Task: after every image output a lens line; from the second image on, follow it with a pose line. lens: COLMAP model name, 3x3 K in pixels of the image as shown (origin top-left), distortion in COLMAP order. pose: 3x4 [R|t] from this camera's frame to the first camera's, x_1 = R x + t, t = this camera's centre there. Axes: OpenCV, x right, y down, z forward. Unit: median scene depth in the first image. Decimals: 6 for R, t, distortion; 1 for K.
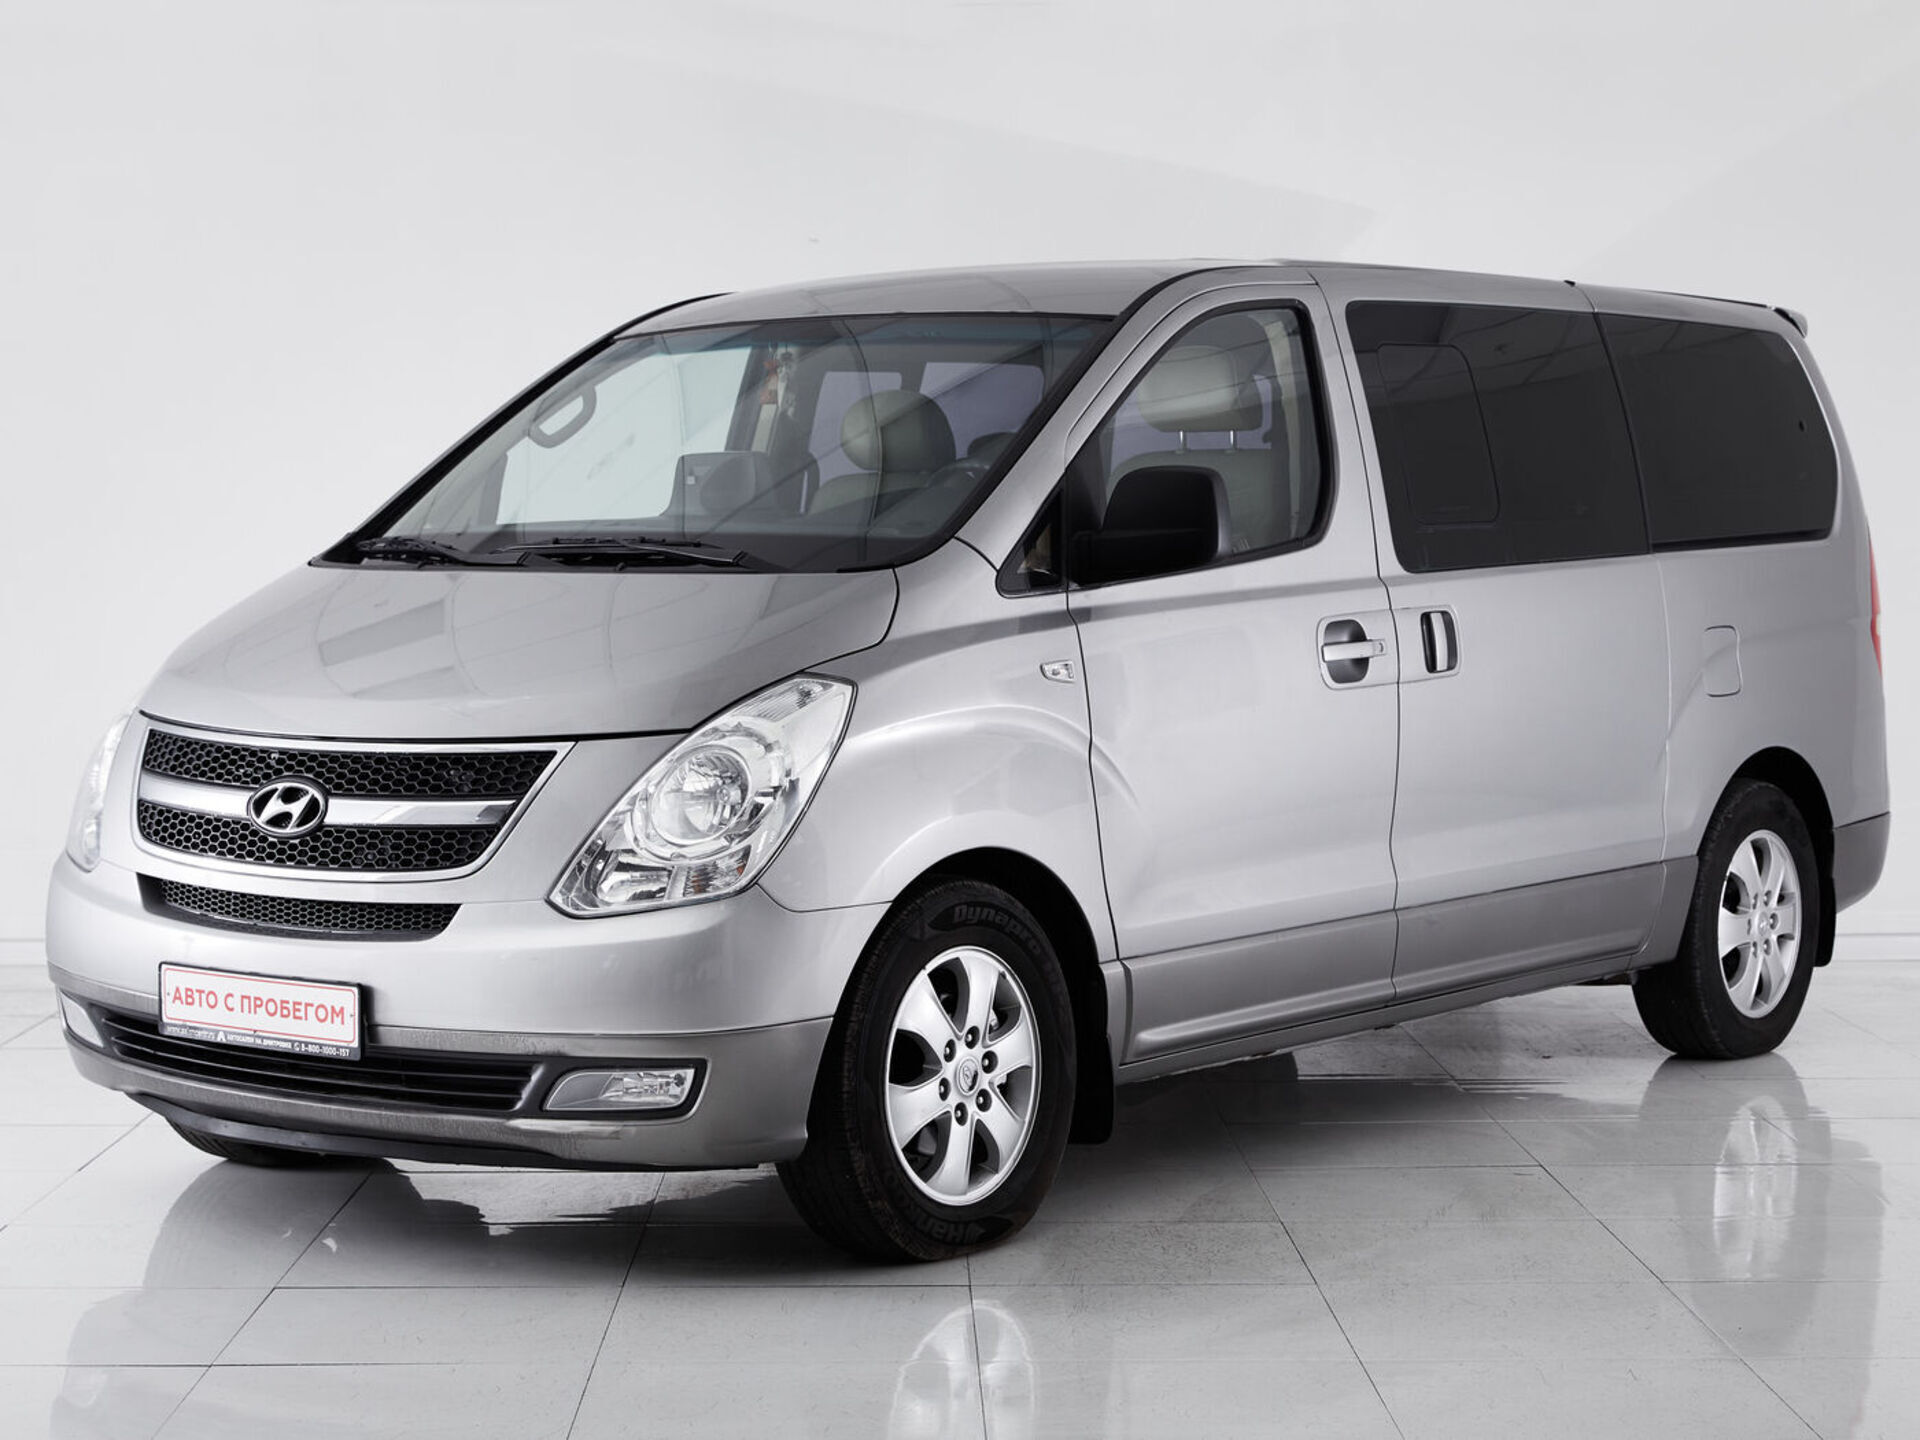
lens RADIAL K [[3741.7, 0, 960.0], [0, 3741.7, 720.0], [0, 0, 1]] dist [-0.031322, -0.316511]
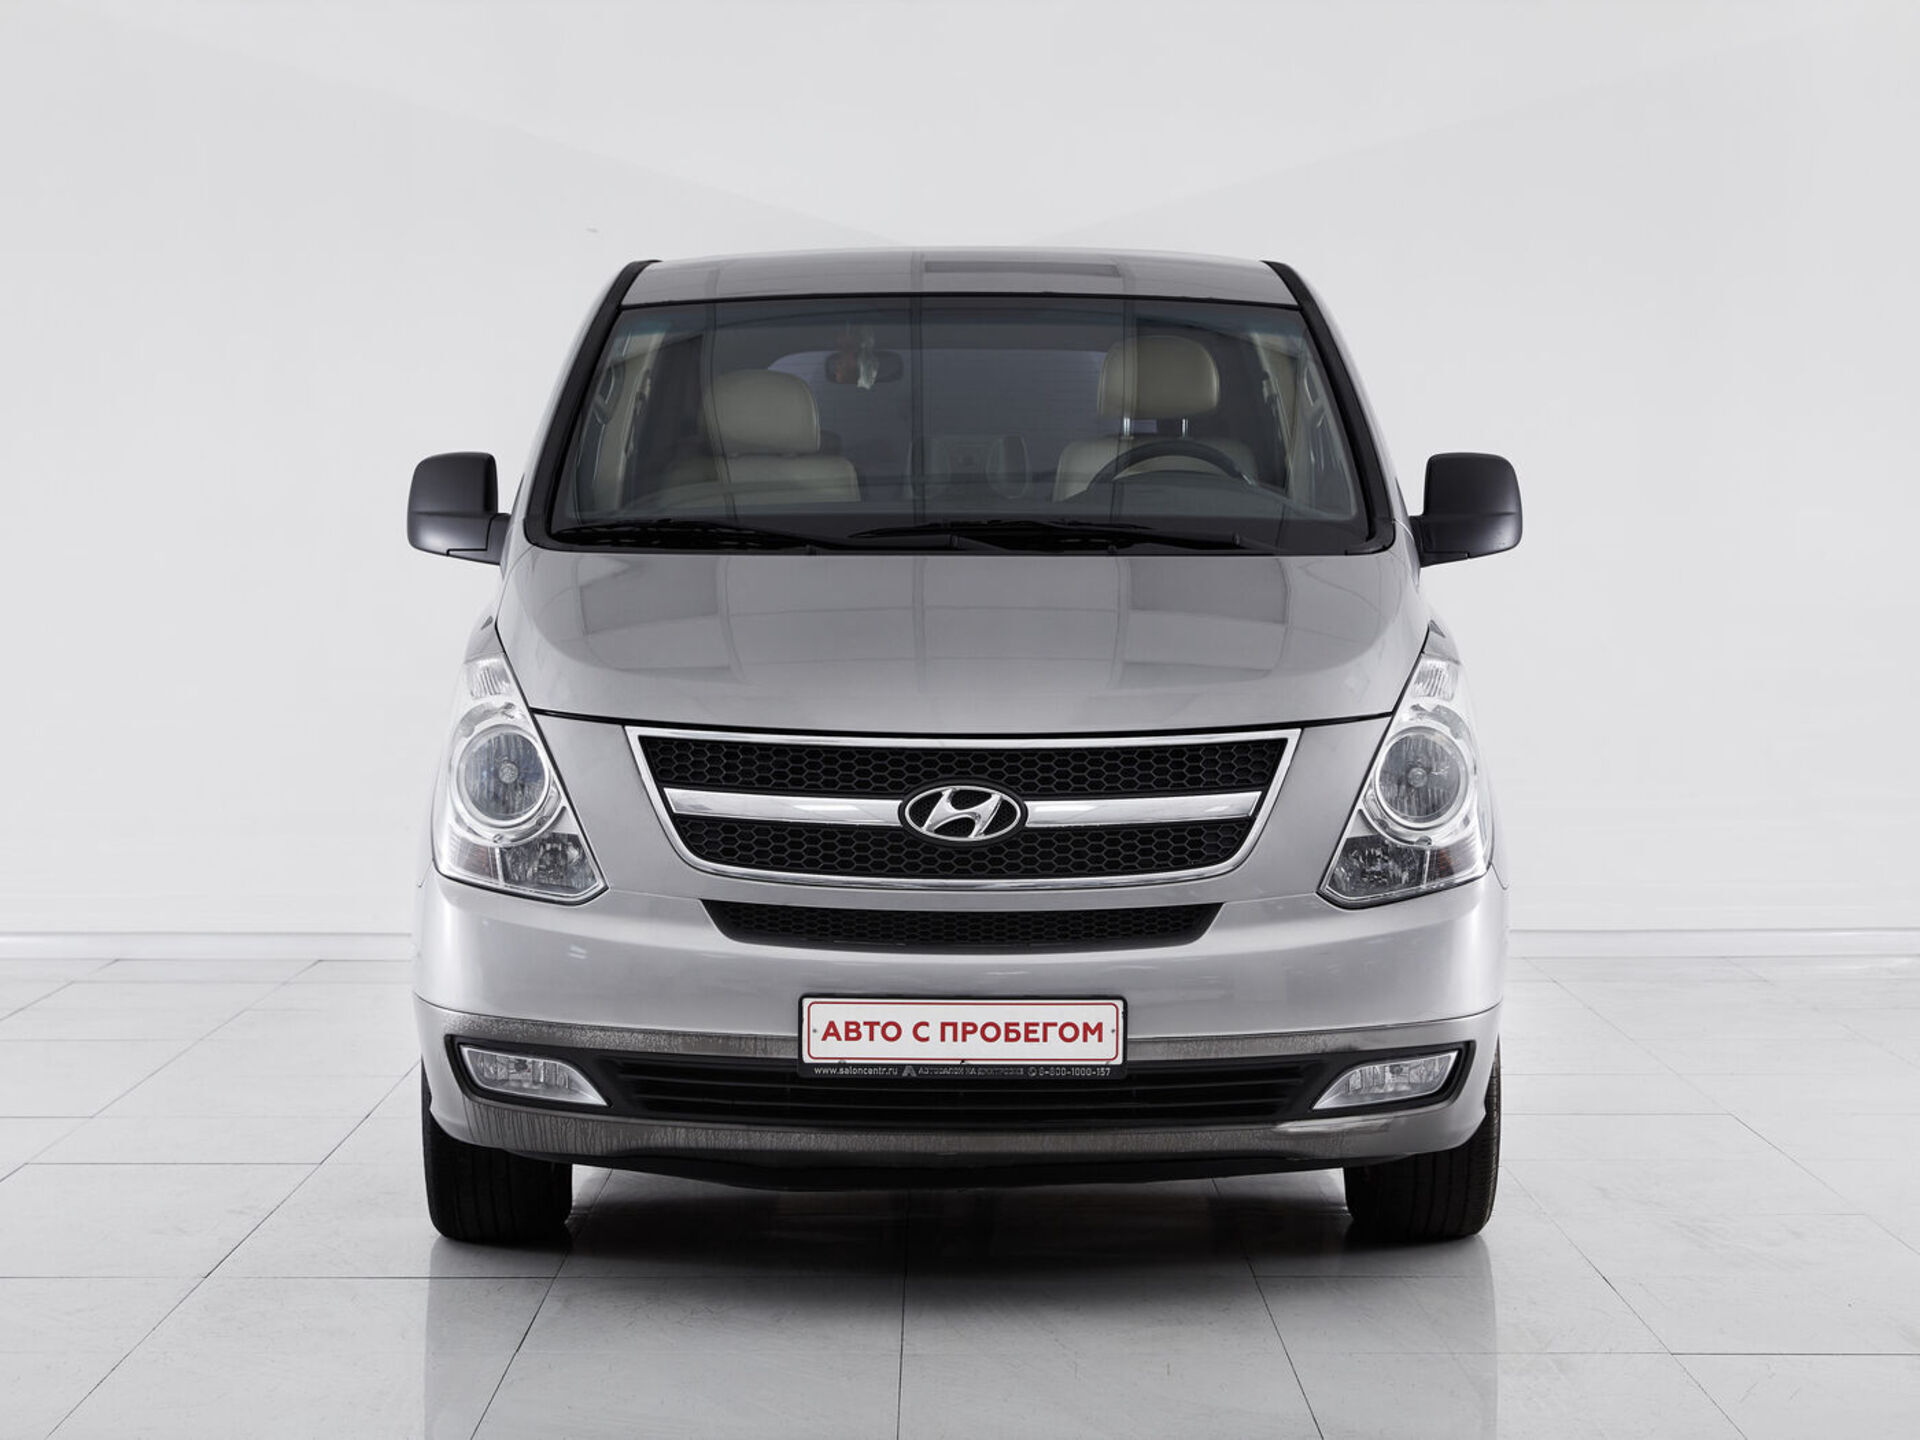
lens RADIAL K [[3741.7, 0, 960.0], [0, 3741.7, 720.0], [0, 0, 1]] dist [-0.031322, -0.316511]
pose [[0.786038, -0.029881, 0.617456, -0.750114], [0.030136, 0.999496, 0.010005, -0.008409], [-0.617444, 0.010743, 0.786542, 0.286685]]
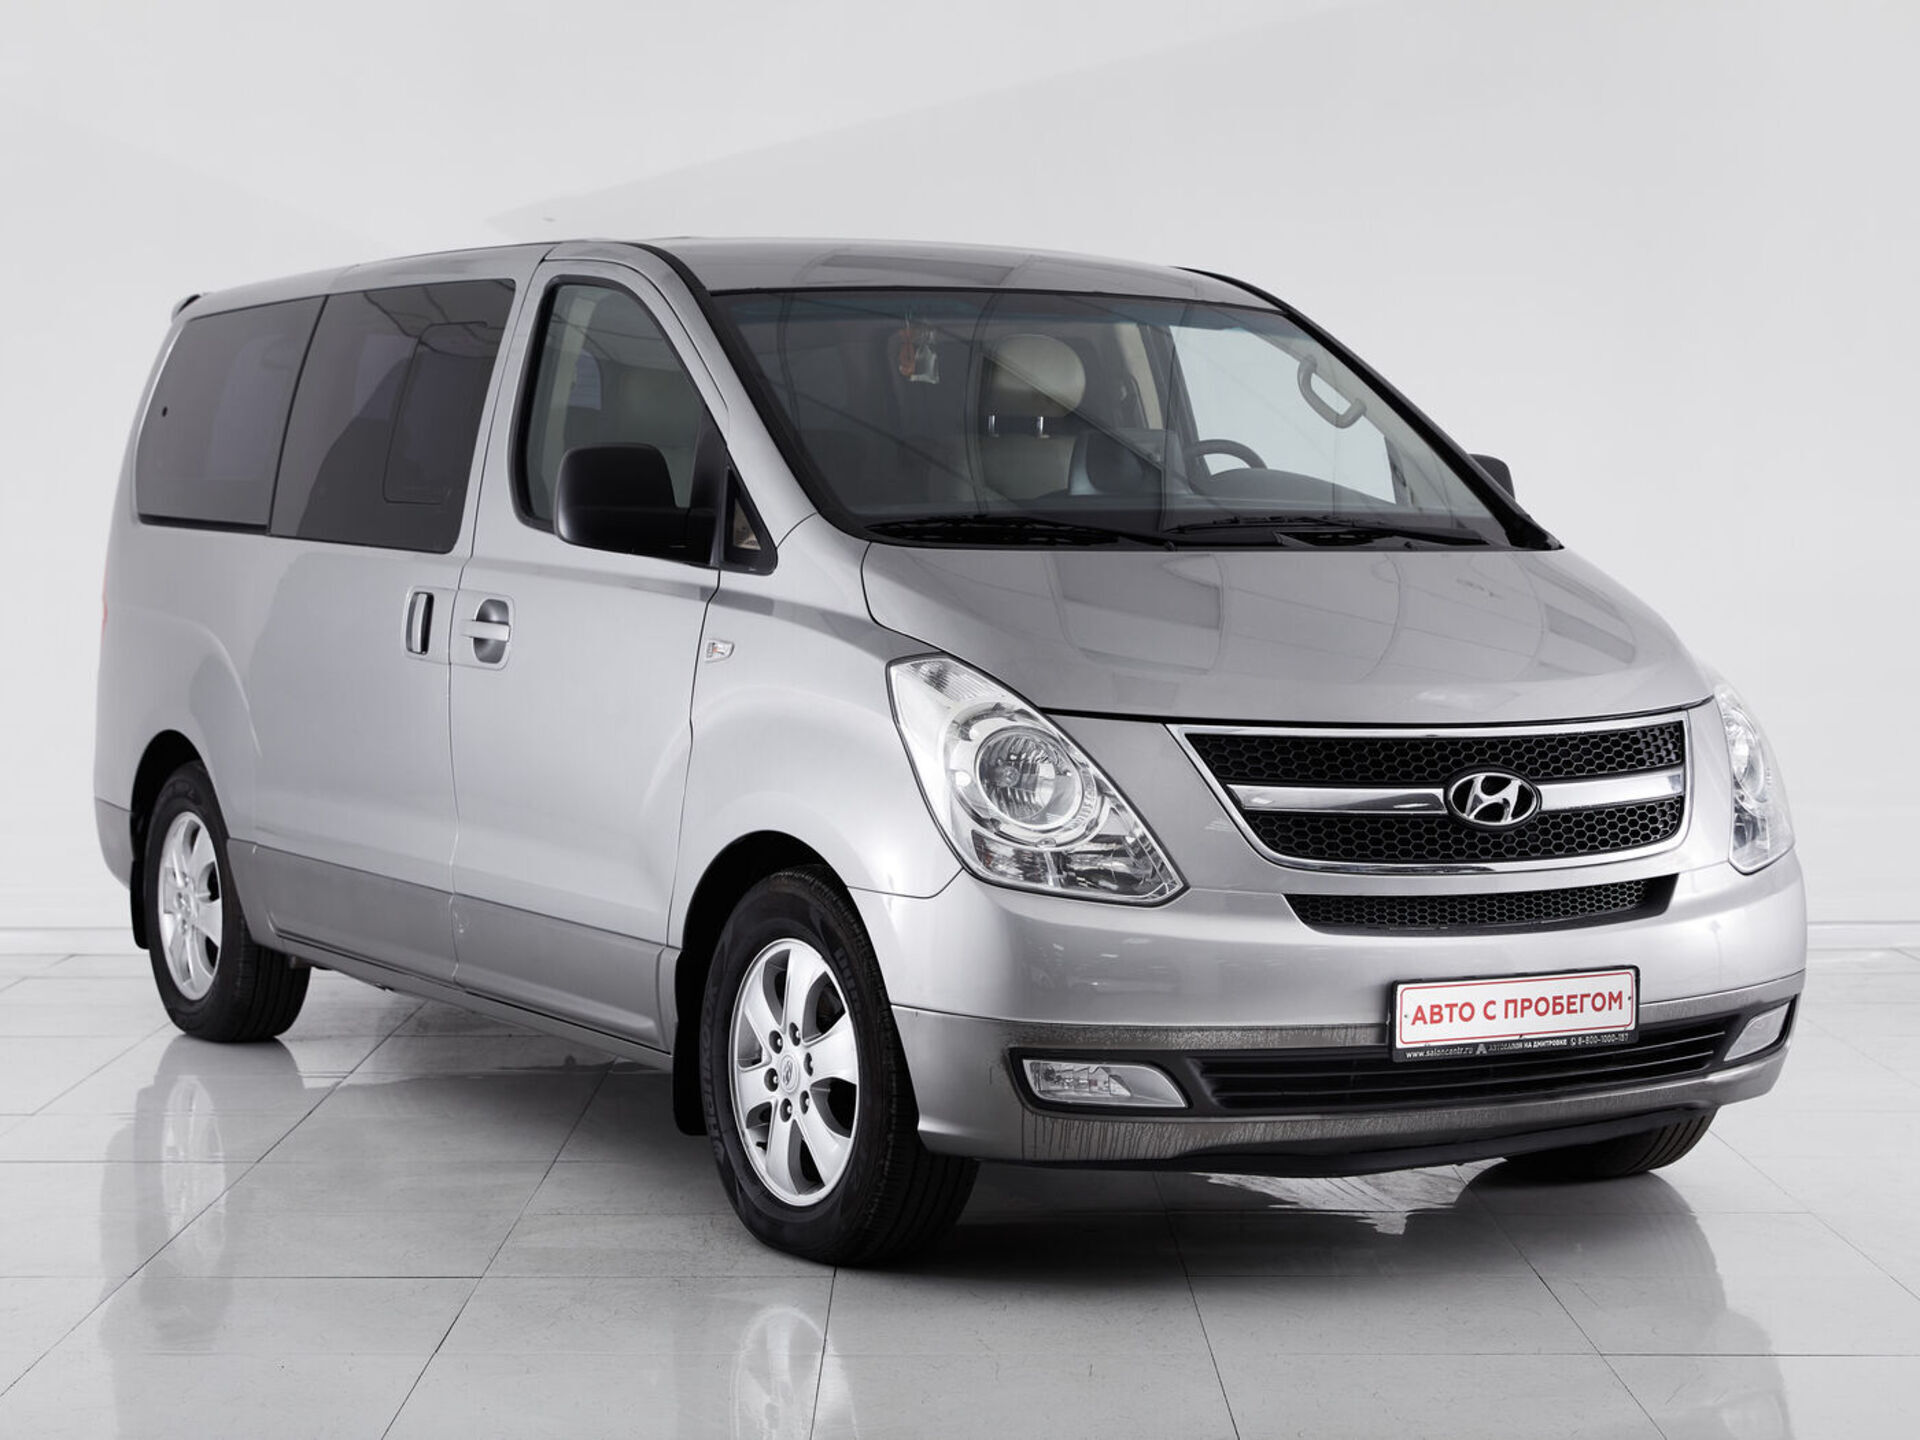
lens RADIAL K [[3741.7, 0, 960.0], [0, 3741.7, 720.0], [0, 0, 1]] dist [-0.031322, -0.316511]
pose [[0.371010, -0.046439, 0.927467, -1.120120], [0.044327, 0.998496, 0.032264, -0.033444], [-0.927570, 0.029141, 0.372510, 0.779678]]
